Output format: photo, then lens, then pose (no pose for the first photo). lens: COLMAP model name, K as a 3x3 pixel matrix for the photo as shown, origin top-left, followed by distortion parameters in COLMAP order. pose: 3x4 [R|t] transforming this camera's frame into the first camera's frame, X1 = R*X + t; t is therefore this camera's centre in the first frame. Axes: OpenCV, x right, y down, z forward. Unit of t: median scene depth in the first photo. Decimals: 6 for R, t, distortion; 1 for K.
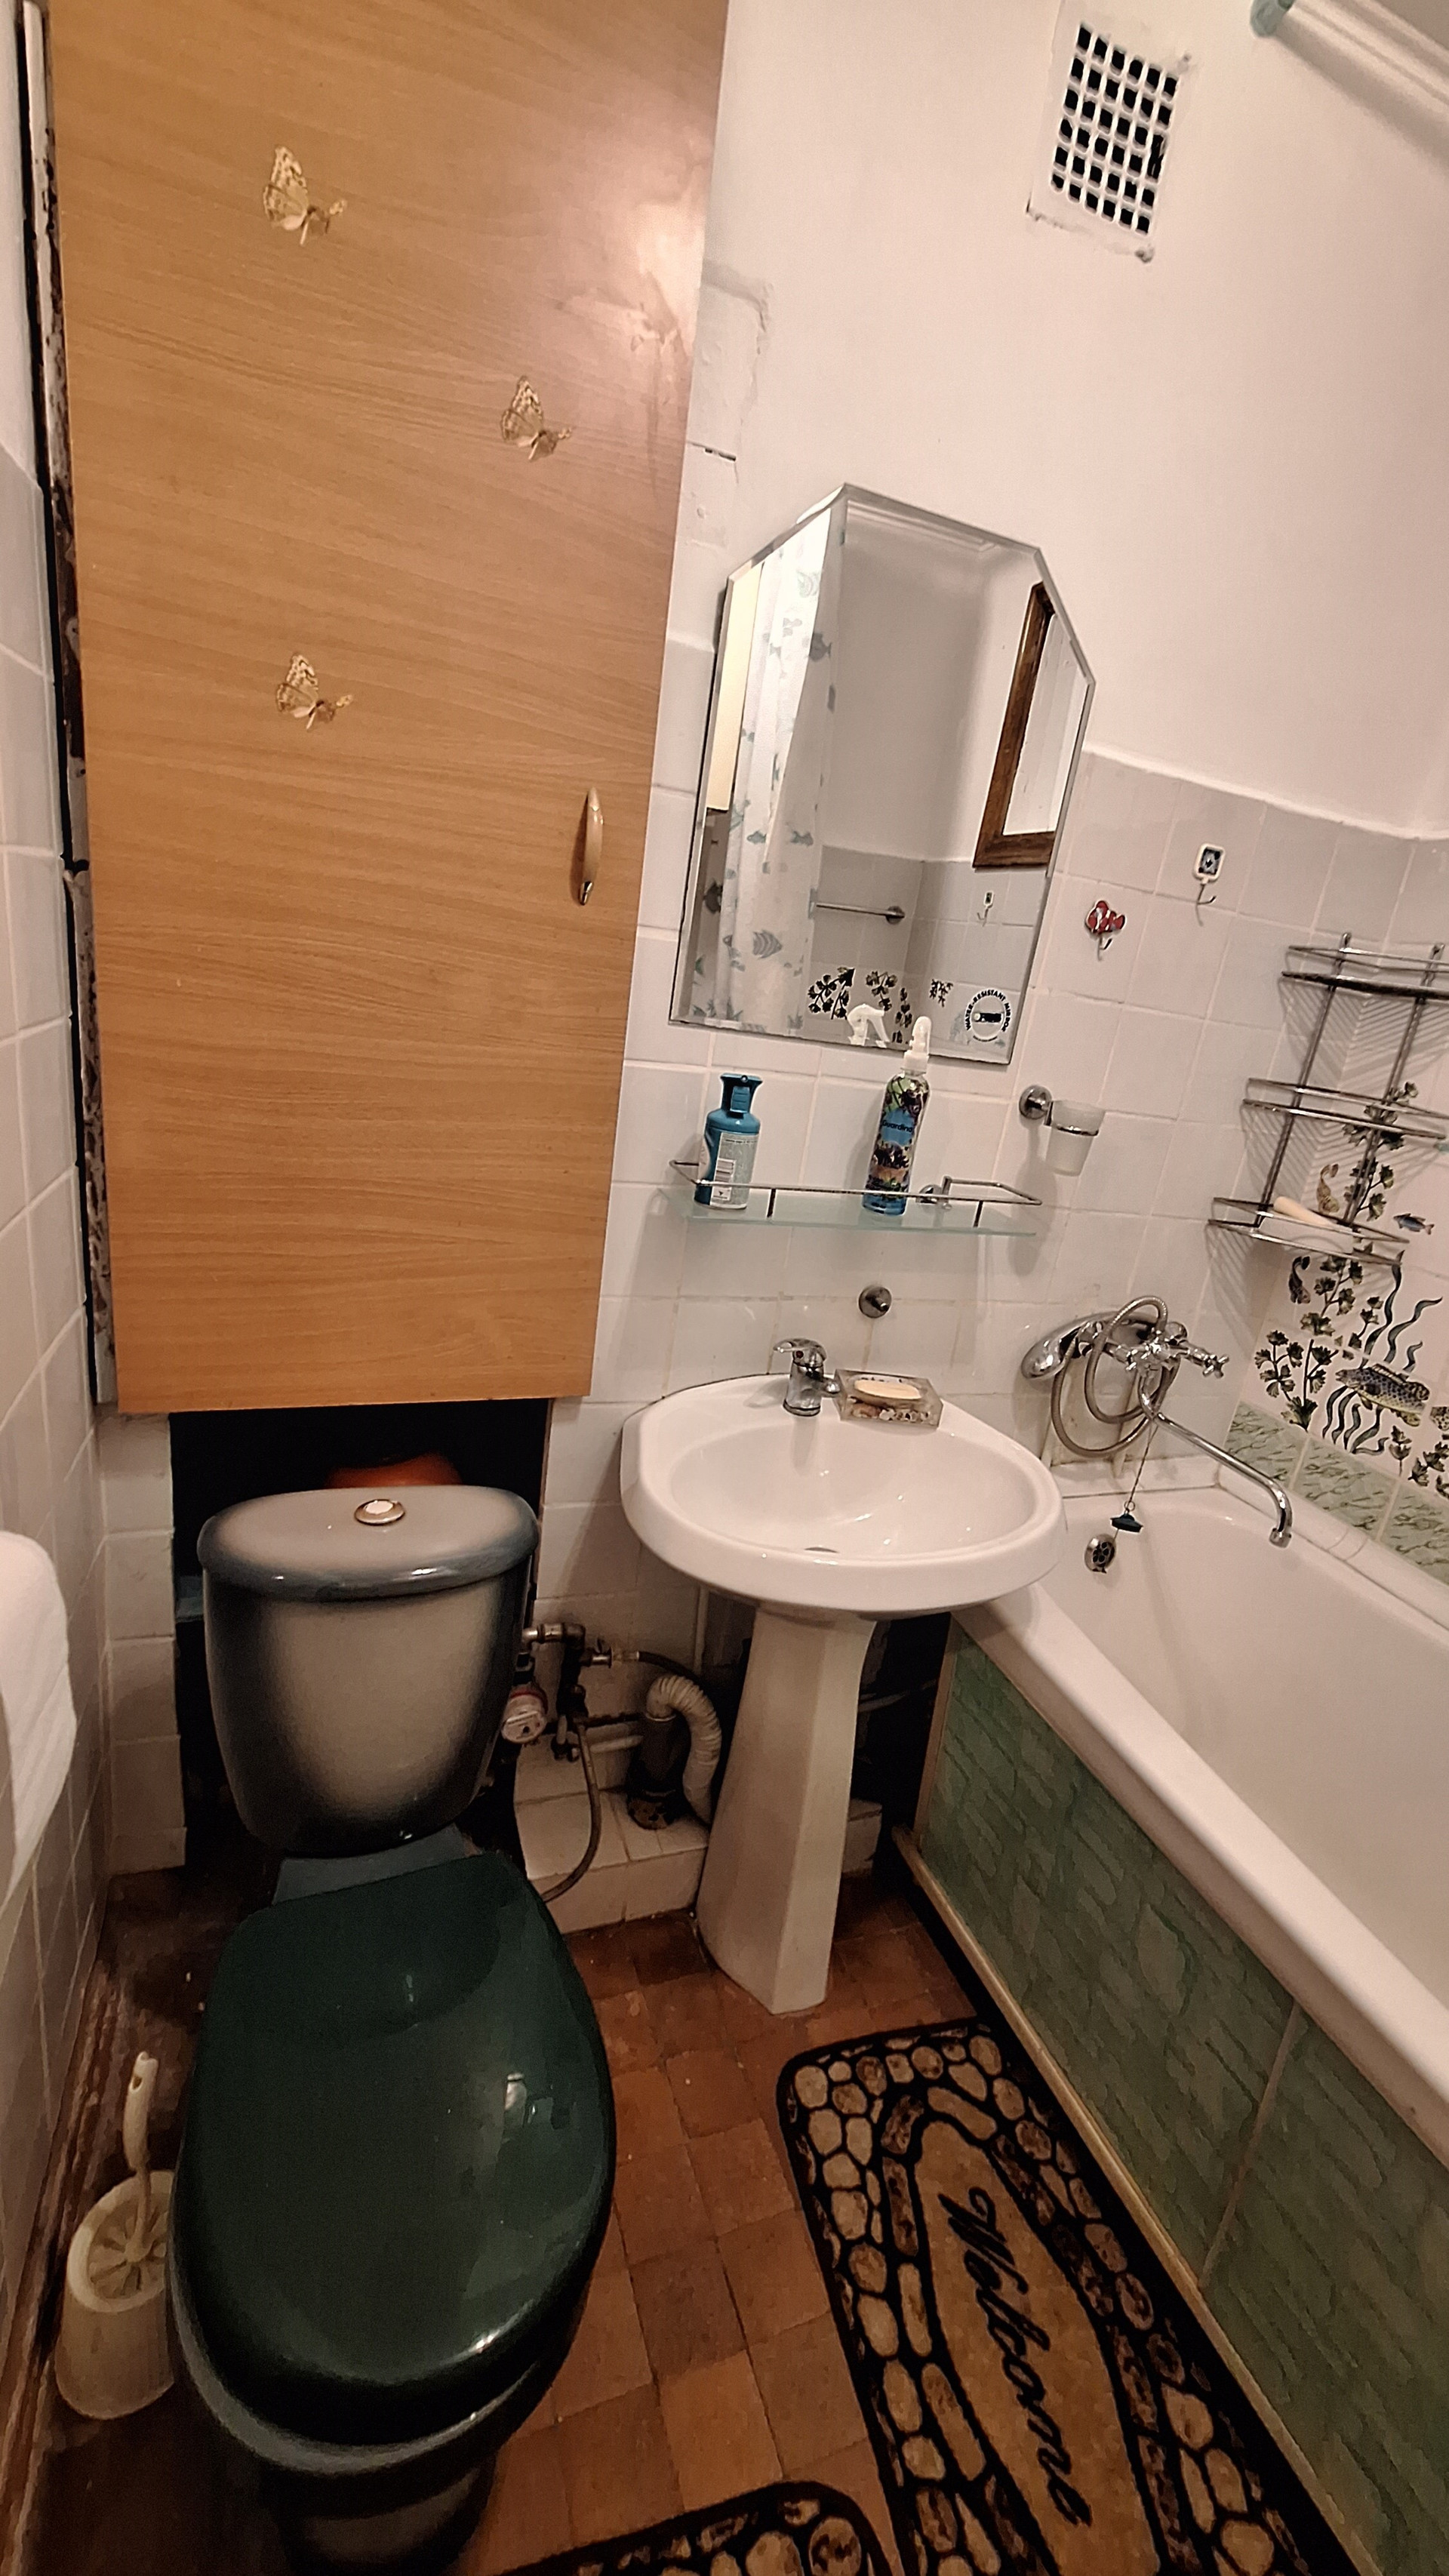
lens RADIAL K [[1025.8, 0, 709.3], [0, 1025.8, 1265.5], [0, 0, 1]] dist [-0.003276, 0.001440]
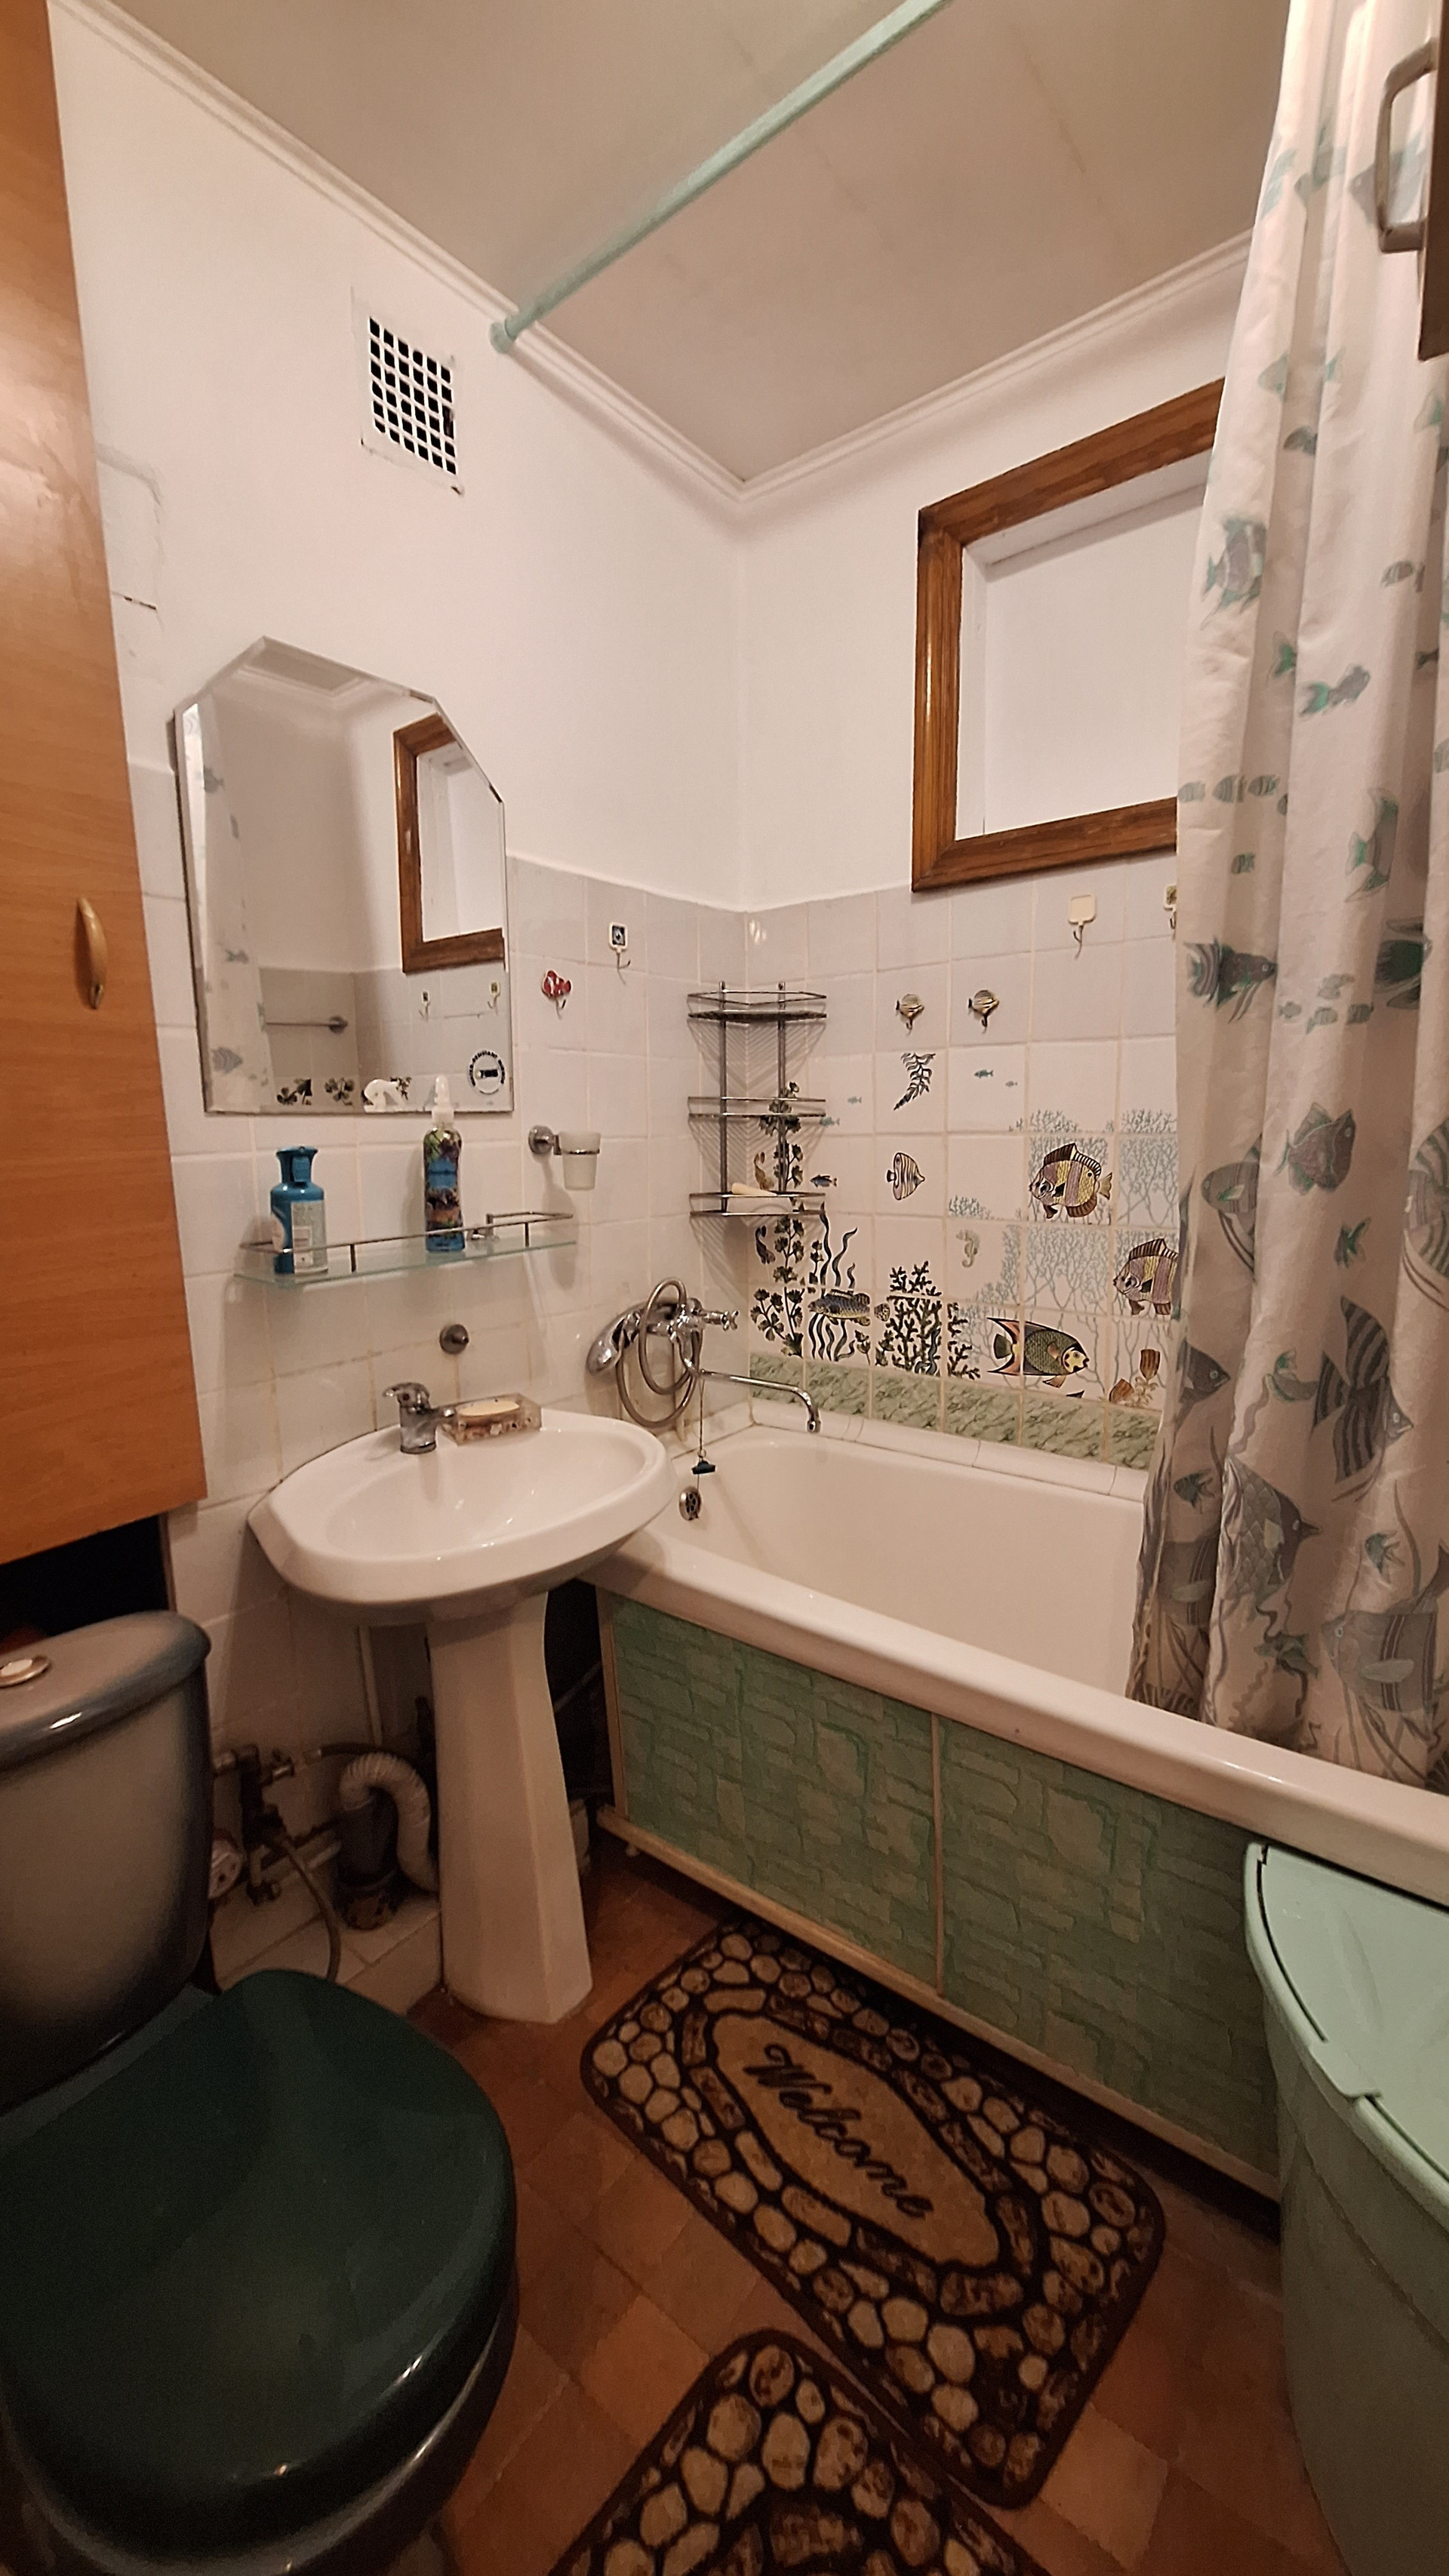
lens RADIAL K [[1034.9, 0, 696.1], [0, 1034.9, 1263.7], [0, 0, 1]] dist [-0.007542, 0.011430]
pose [[0.847598, -0.222212, 0.481871, -0.150699], [0.277212, 0.959753, -0.045023, 0.088776], [-0.452472, 0.171742, 0.875085, -0.105046]]
